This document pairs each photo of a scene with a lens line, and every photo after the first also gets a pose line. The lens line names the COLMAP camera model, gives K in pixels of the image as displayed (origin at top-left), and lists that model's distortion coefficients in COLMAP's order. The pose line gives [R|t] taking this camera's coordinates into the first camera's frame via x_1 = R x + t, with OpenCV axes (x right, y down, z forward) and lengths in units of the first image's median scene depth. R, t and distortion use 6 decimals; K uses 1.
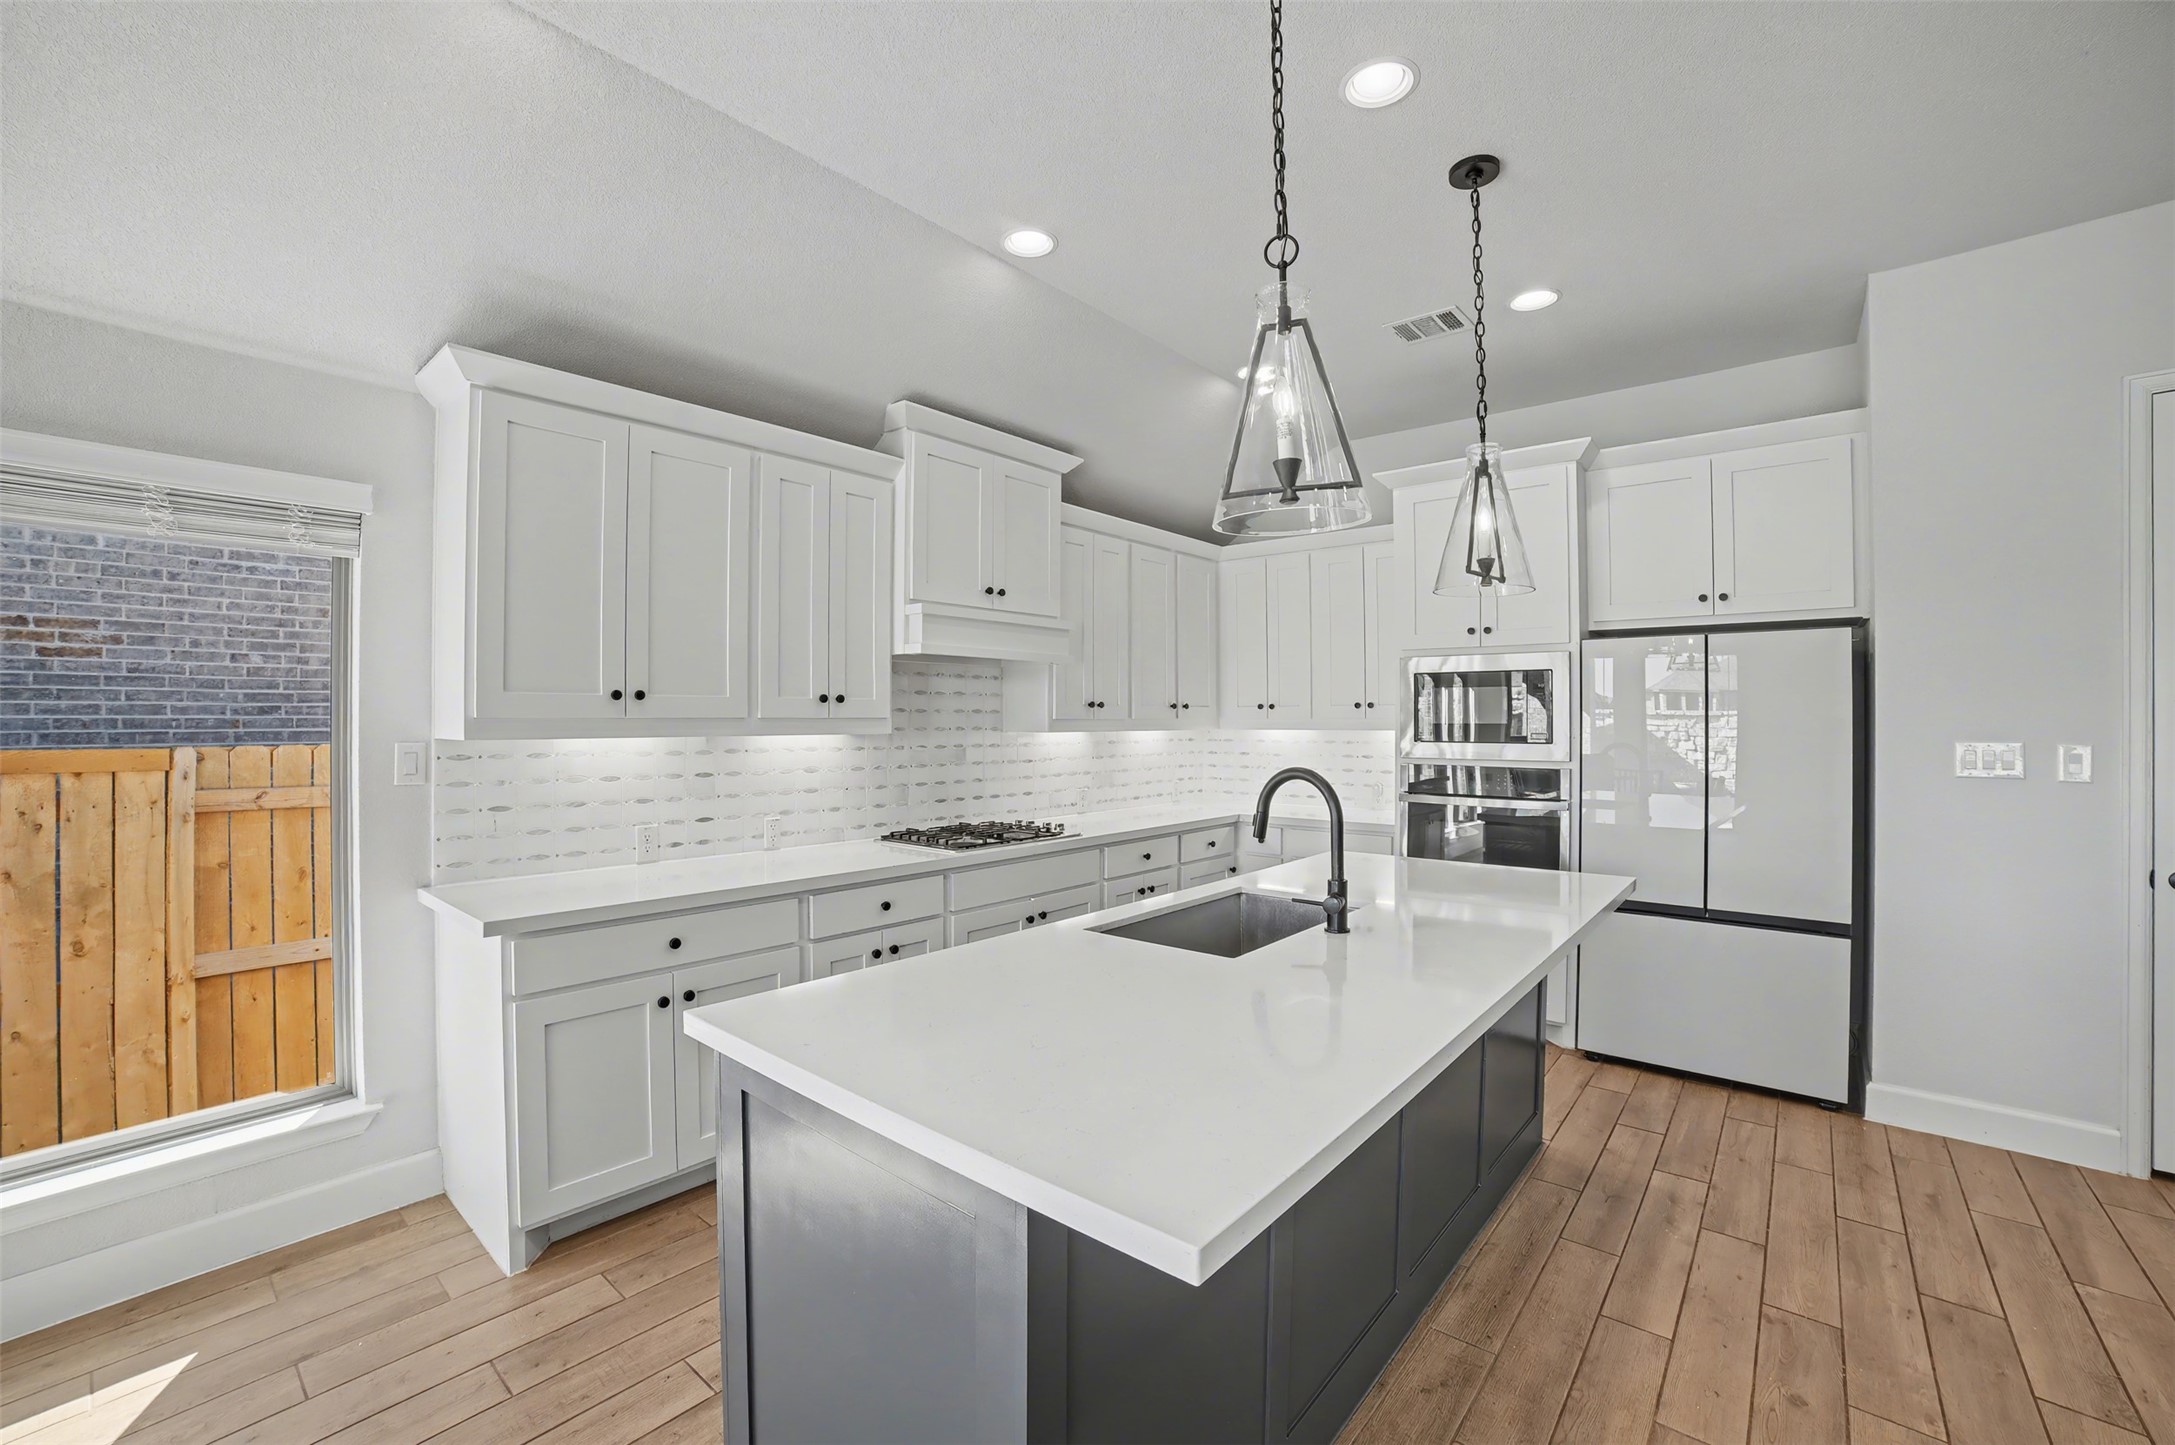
lens RADIAL K [[904.2, 0, 1076.9], [0, 904.2, 718.7], [0, 0, 1]] dist [-0.104950, 0.039068]
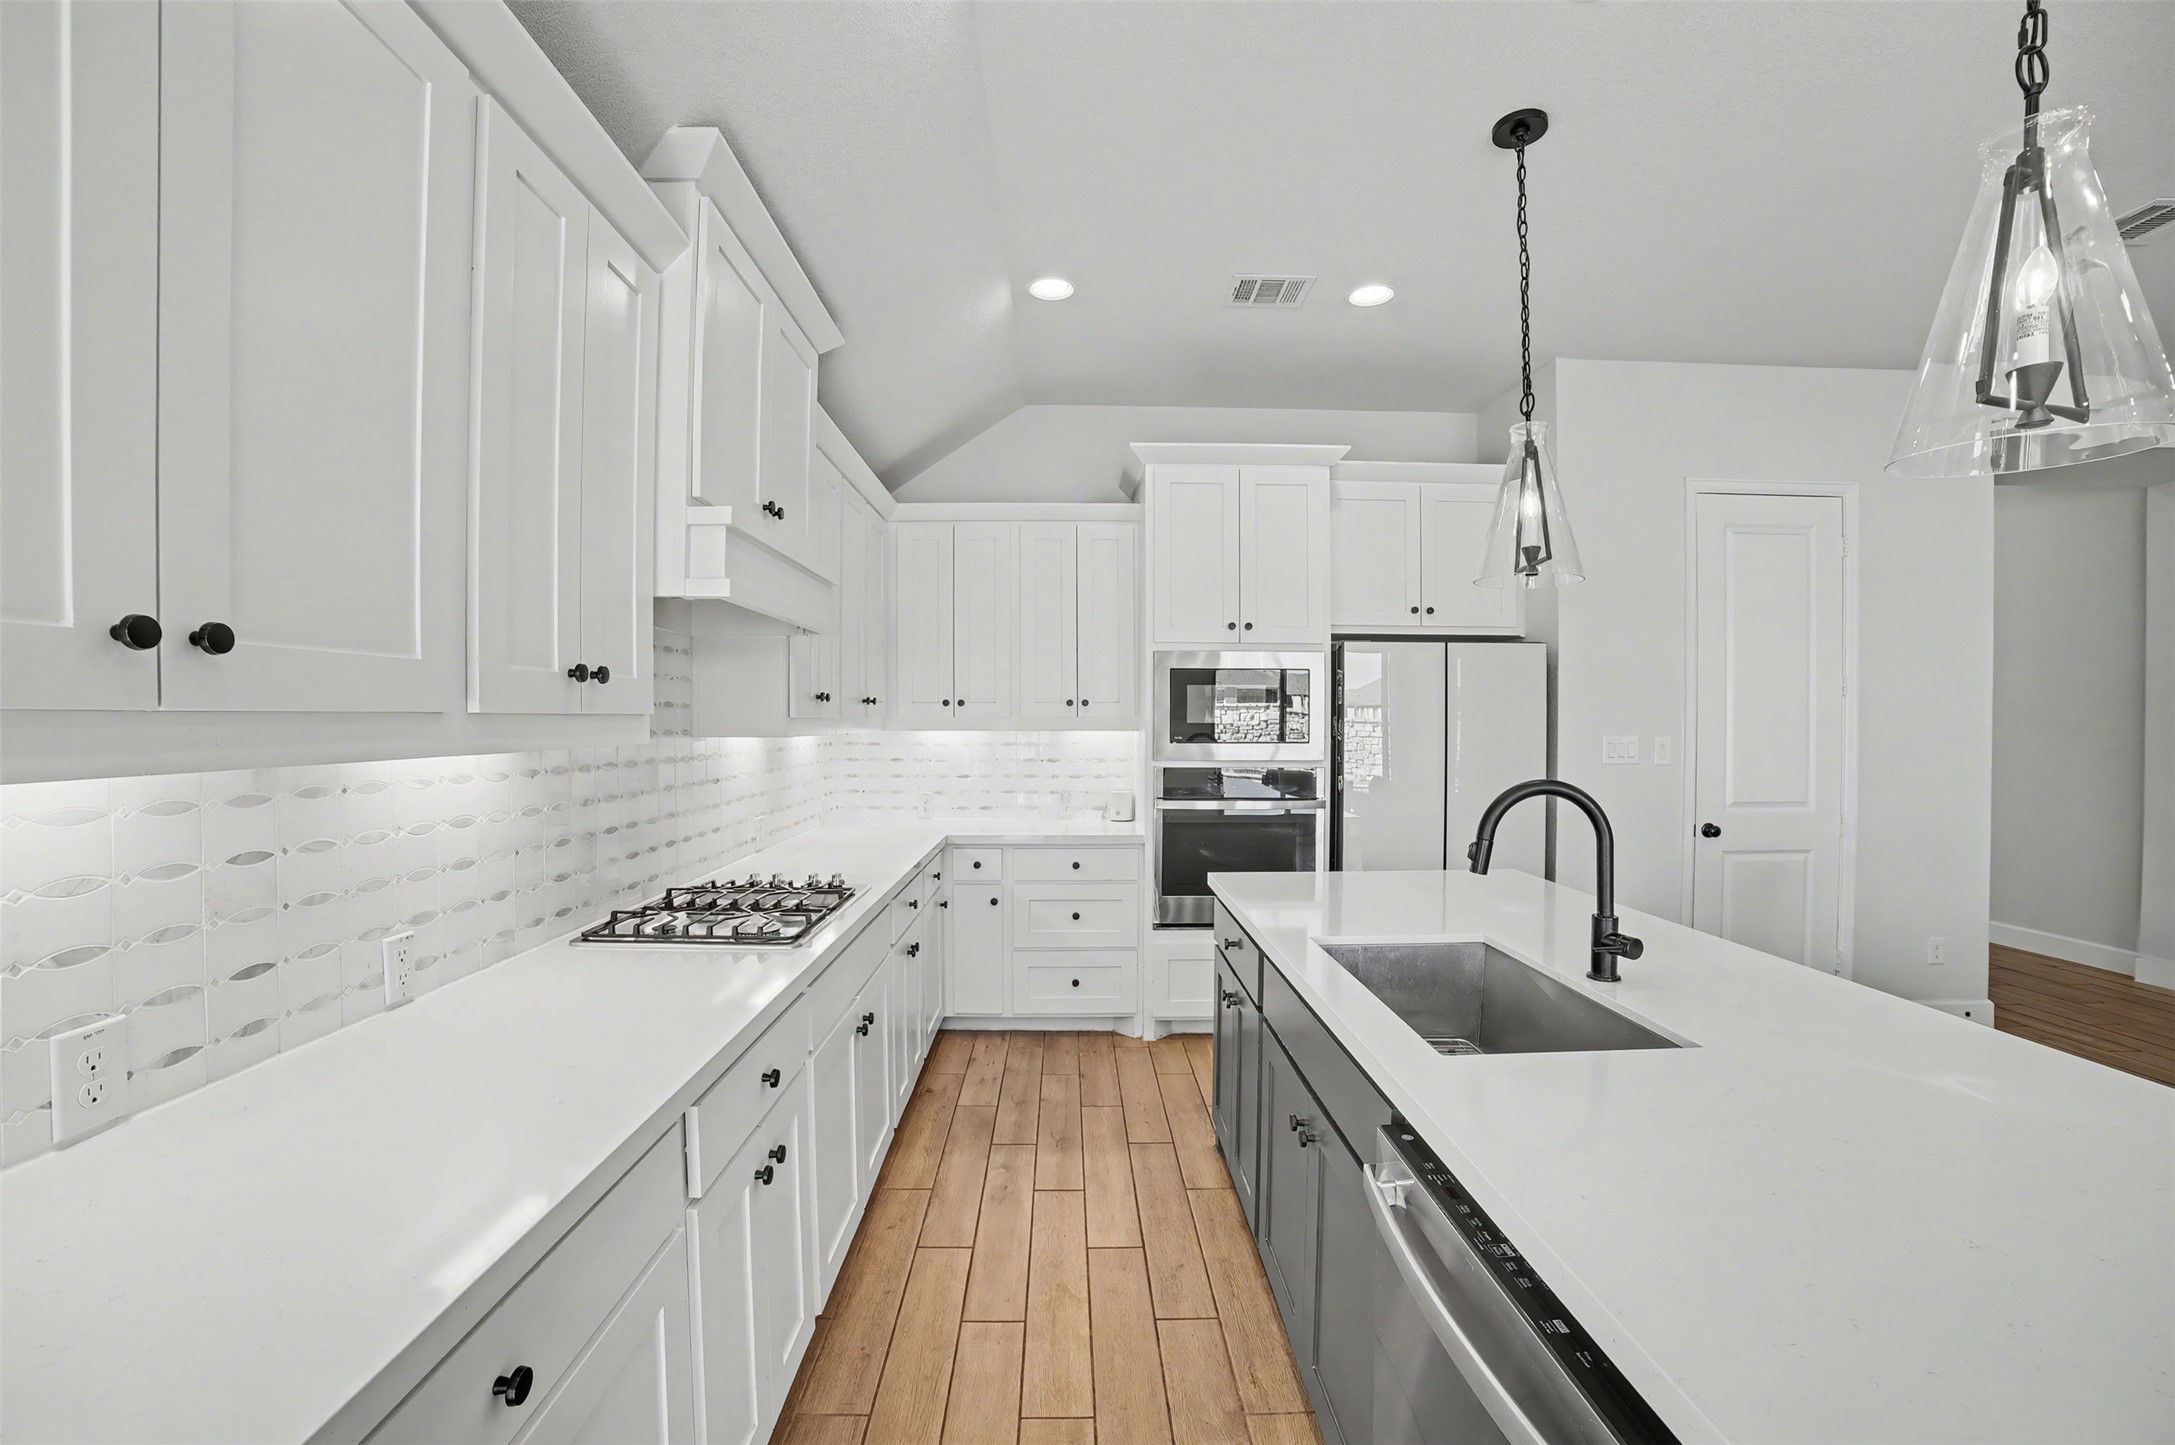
lens RADIAL K [[893.5, 0, 1077.9], [0, 893.5, 728.9], [0, 0, 1]] dist [-0.085147, 0.027465]
pose [[0.752670, -0.006080, 0.658369, -0.354890], [-0.002142, 0.999929, 0.011684, 0.001019], [-0.658394, -0.010204, 0.752604, 0.436363]]
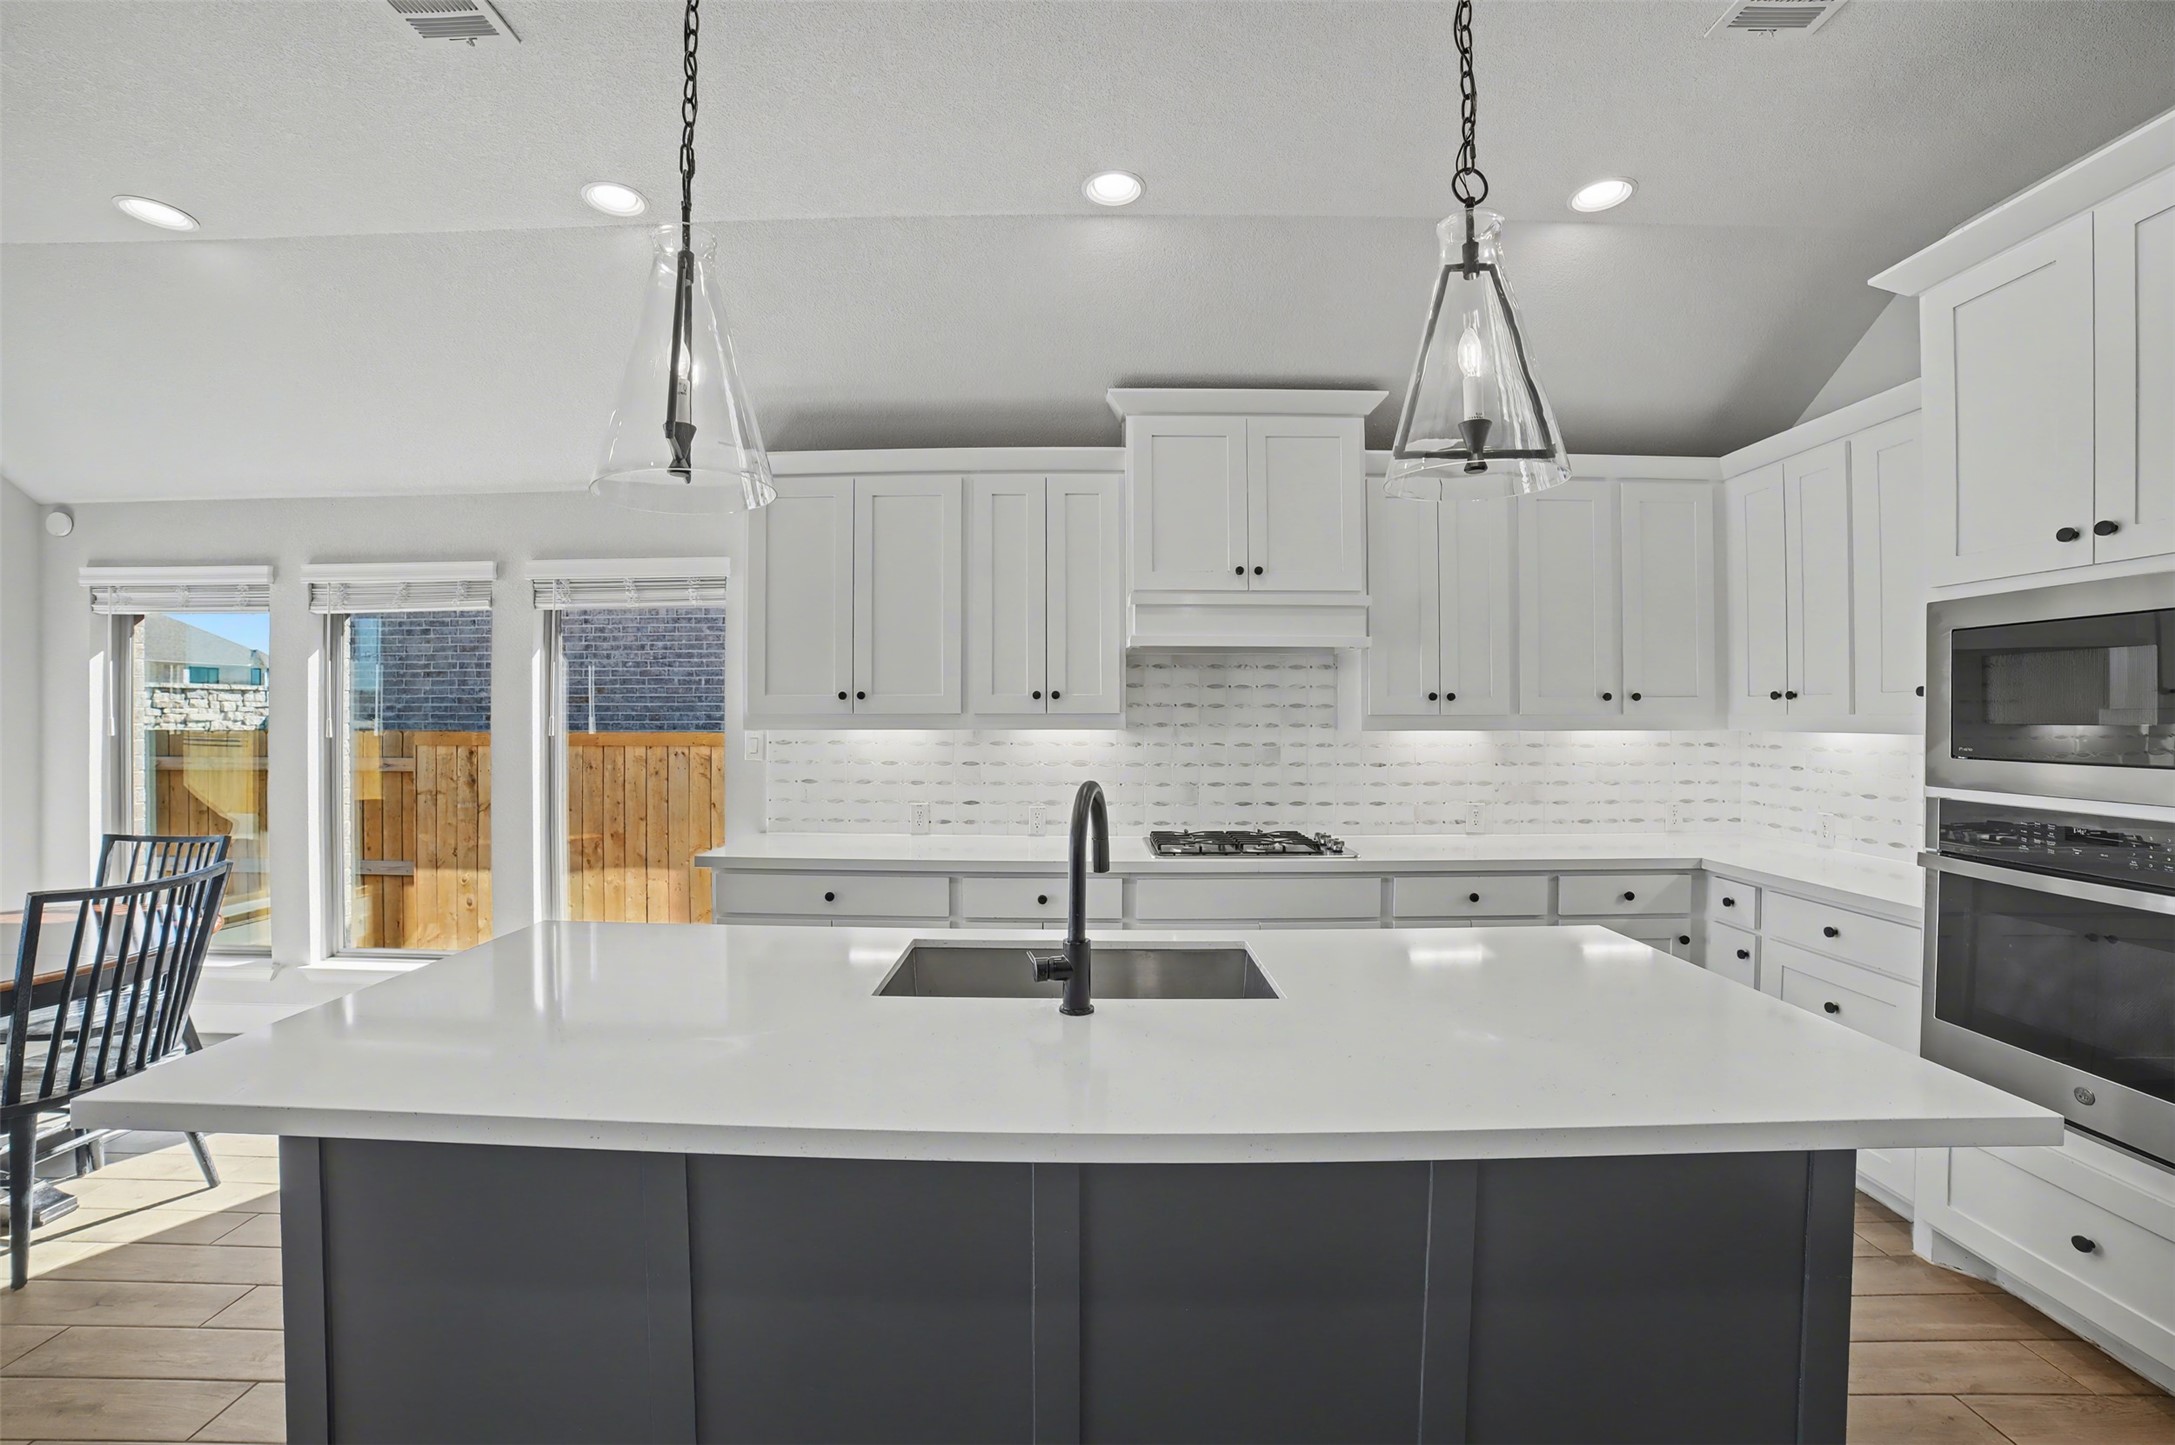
lens RADIAL K [[904.2, 0, 1076.9], [0, 904.2, 718.7], [0, 0, 1]] dist [-0.104950, 0.039068]
pose [[0.644081, 0.004473, -0.764944, 0.508164], [0.000472, 0.999980, 0.006245, -0.001493], [0.764957, -0.004383, 0.644066, 0.324187]]
